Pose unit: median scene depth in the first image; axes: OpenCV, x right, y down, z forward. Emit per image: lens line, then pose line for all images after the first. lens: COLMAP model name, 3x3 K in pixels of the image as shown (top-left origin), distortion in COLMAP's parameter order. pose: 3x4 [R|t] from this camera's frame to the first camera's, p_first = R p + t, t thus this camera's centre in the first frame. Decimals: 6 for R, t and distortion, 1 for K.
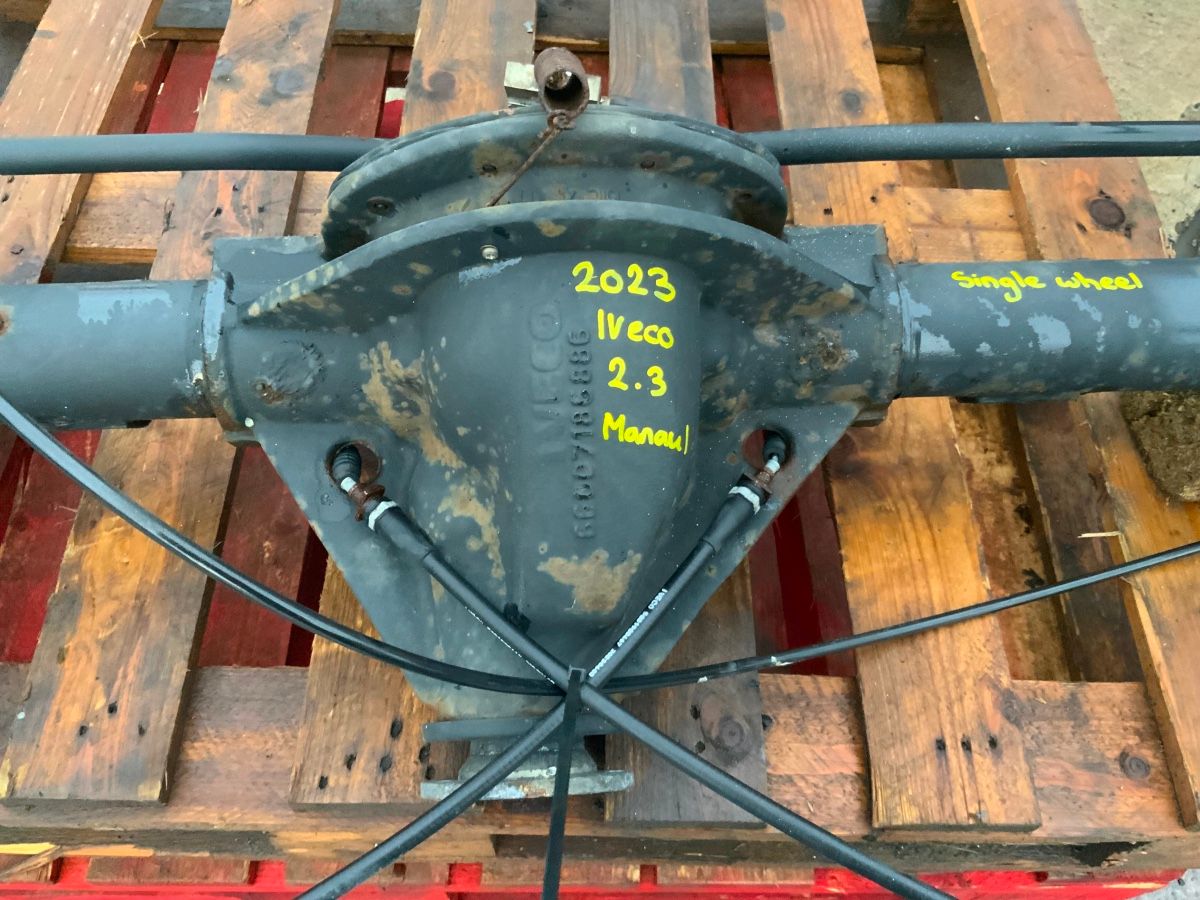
lens RADIAL K [[1003.7, 0, 600.0], [0, 1003.7, 450.0], [0, 0, 1]] dist [0.147903, -0.301847]
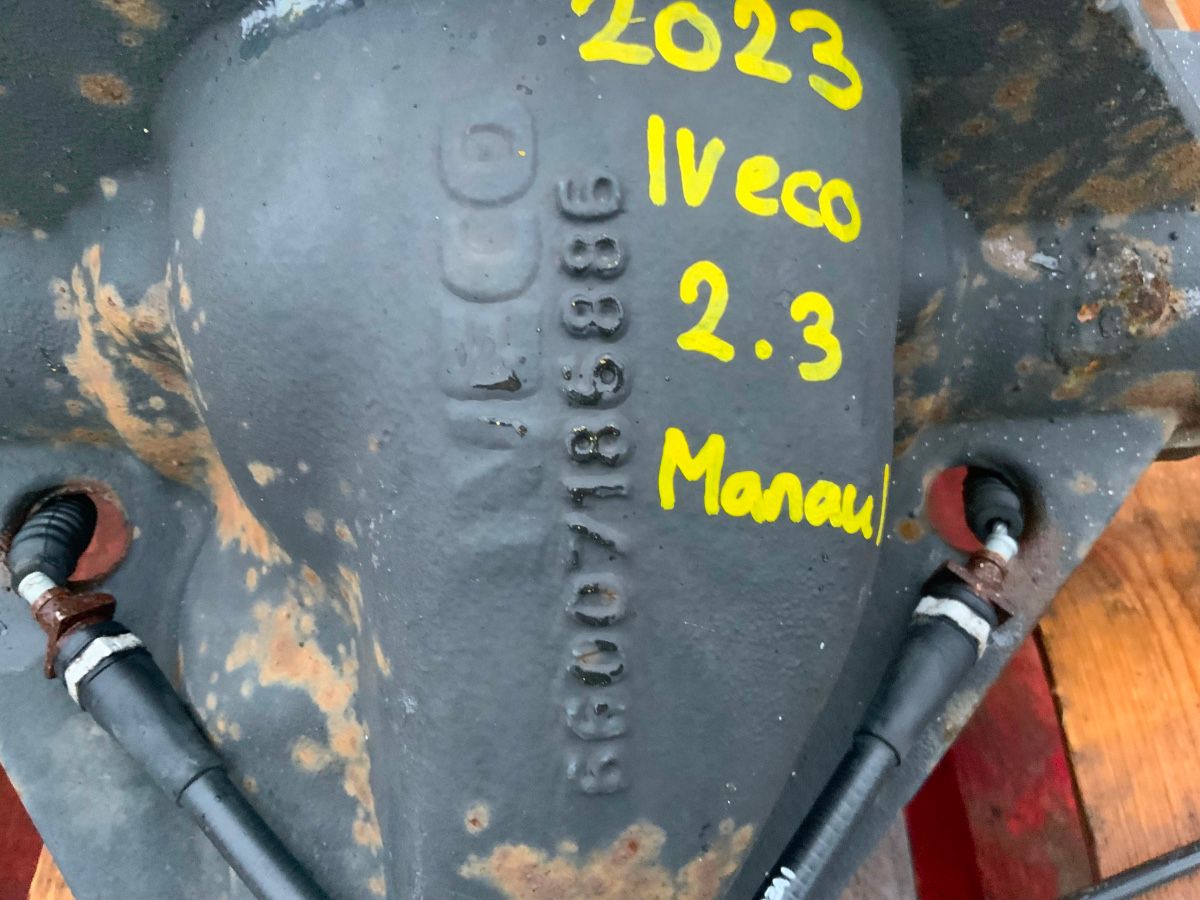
lens RADIAL K [[1003.7, 0, 600.0], [0, 1003.7, 450.0], [0, 0, 1]] dist [0.147903, -0.301847]
pose [[0.999673, 0.008933, 0.023977, -0.022223], [-0.008648, 0.999891, -0.011996, -0.023321], [-0.024081, 0.011785, 0.999641, 0.604690]]
